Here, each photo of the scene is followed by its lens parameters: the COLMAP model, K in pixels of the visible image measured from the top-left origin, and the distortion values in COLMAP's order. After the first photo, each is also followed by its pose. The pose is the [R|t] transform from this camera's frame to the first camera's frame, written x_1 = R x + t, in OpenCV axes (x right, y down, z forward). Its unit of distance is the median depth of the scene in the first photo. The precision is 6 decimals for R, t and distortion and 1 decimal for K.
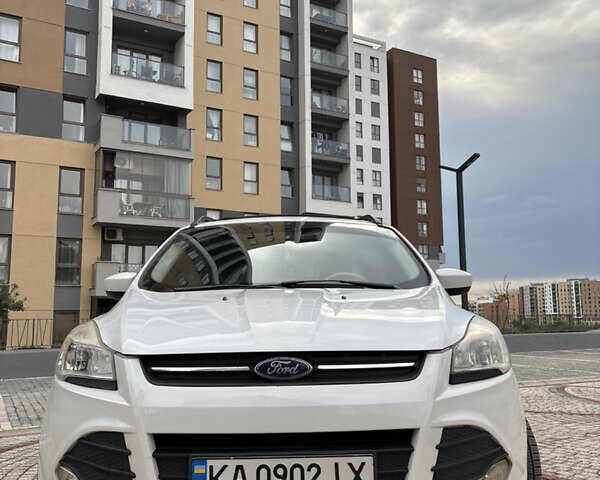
lens RADIAL K [[617.7, 0, 283.8], [0, 617.7, 240.3], [0, 0, 1]] dist [-0.012906, 0.014029]
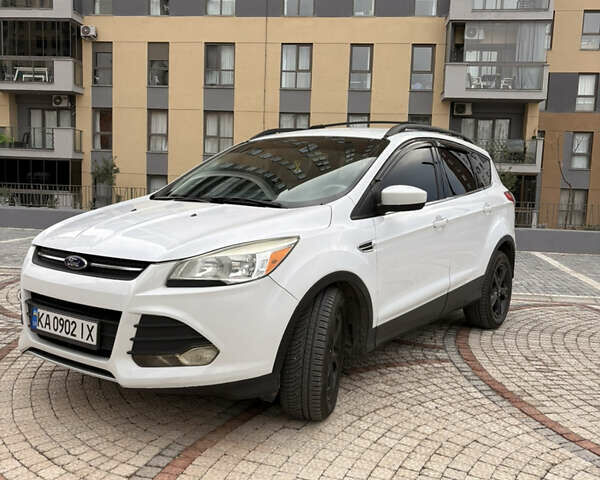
lens RADIAL K [[617.7, 0, 283.8], [0, 617.7, 240.3], [0, 0, 1]] dist [-0.012906, 0.014029]
pose [[0.784100, 0.090813, -0.613955, 0.134452], [0.043079, 0.978887, 0.199810, -0.013776], [0.619138, -0.183120, 0.763633, 0.012372]]
